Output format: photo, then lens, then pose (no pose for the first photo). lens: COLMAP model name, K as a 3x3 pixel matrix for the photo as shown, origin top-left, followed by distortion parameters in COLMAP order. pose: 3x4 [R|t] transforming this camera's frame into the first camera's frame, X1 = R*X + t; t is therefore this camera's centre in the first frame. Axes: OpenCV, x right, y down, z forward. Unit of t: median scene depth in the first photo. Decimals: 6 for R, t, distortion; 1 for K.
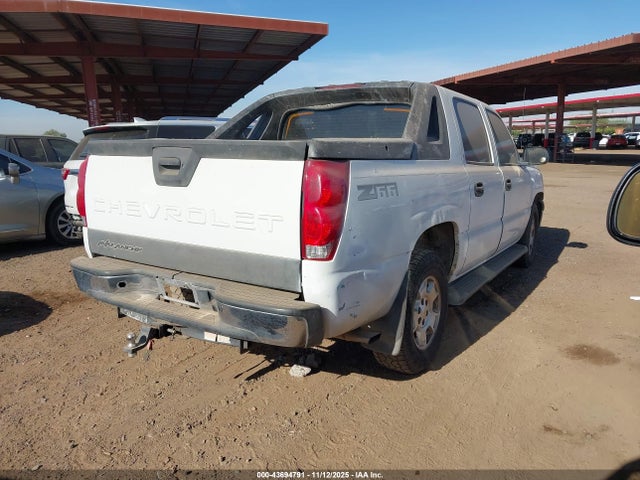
lens RADIAL K [[478.0, 0, 320.0], [0, 478.0, 240.0], [0, 0, 1]] dist [0.086296, -0.137902]
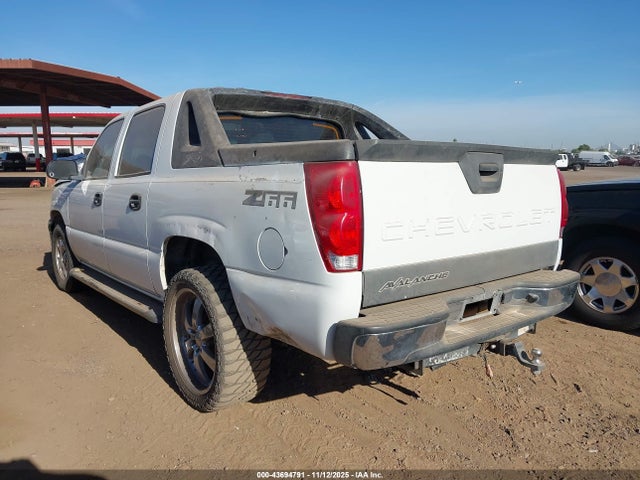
lens RADIAL K [[527.1, 0, 320.0], [0, 527.1, 240.0], [0, 0, 1]] dist [0.189490, 0.001566]
pose [[0.311512, -0.119401, 0.942711, -0.950942], [0.180151, 0.981503, 0.064784, -0.099846], [-0.933009, 0.149649, 0.327261, 0.648968]]
